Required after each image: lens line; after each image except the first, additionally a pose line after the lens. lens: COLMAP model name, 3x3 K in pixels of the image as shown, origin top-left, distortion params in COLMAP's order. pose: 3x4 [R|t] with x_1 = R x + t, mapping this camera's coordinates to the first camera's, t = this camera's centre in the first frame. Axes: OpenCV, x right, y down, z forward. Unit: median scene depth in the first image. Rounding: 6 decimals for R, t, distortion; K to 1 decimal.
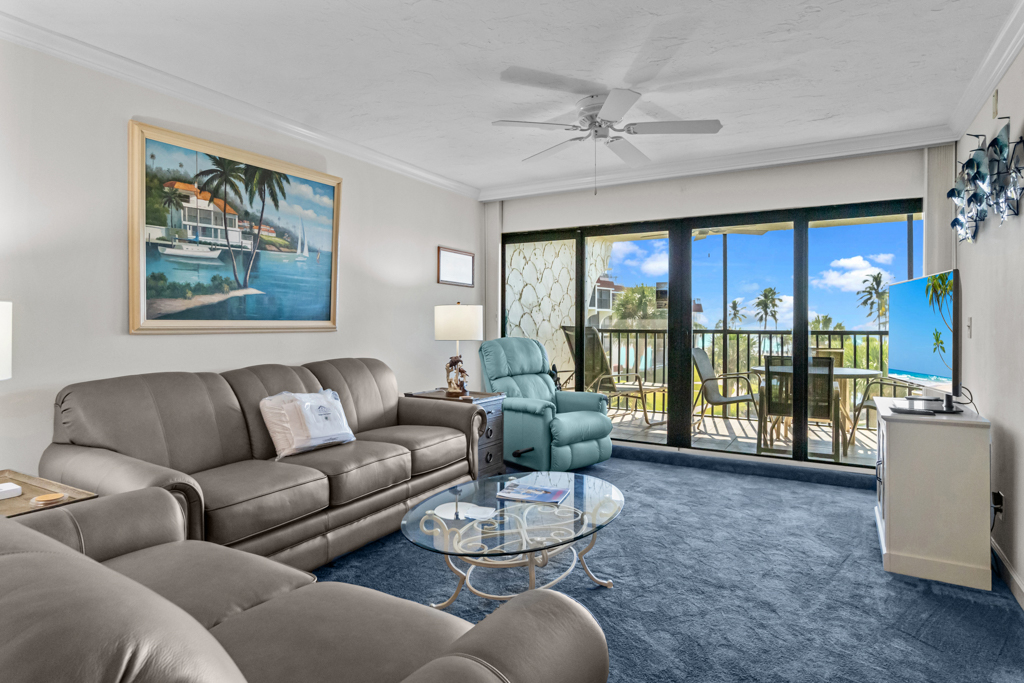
lens RADIAL K [[577.0, 0, 512.0], [0, 577.0, 341.5], [0, 0, 1]] dist [0.005170, 0.000471]
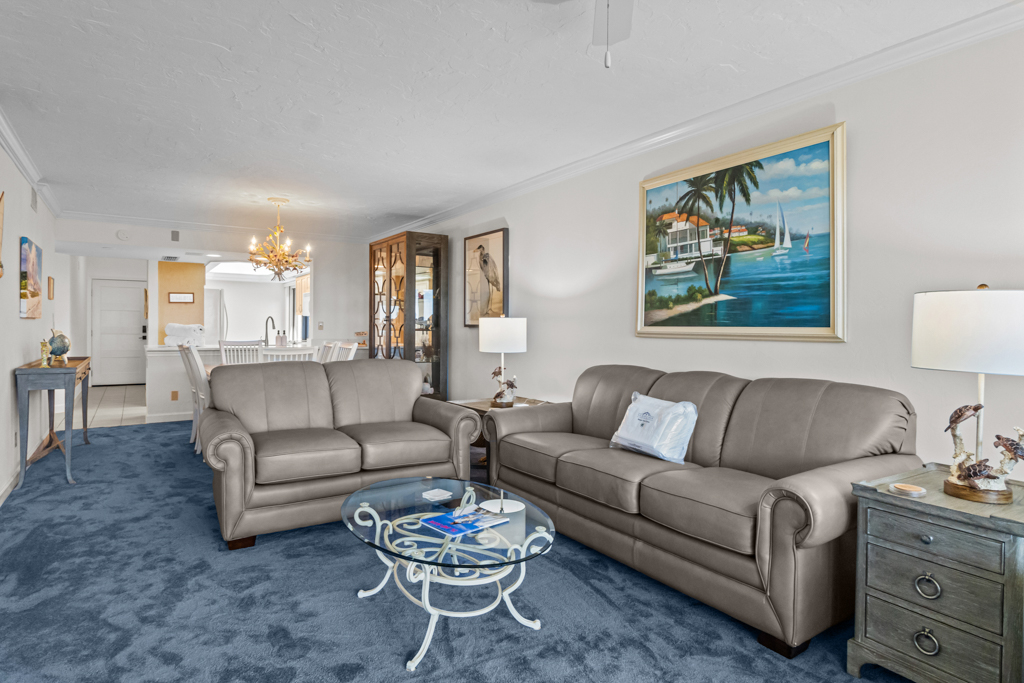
lens RADIAL K [[577.0, 0, 512.0], [0, 577.0, 341.5], [0, 0, 1]] dist [0.005170, 0.000471]
pose [[-0.447184, 0.022478, -0.894160, 0.621104], [-0.032419, 0.998620, 0.041317, -0.042698], [0.893854, 0.047464, -0.445838, 1.174790]]
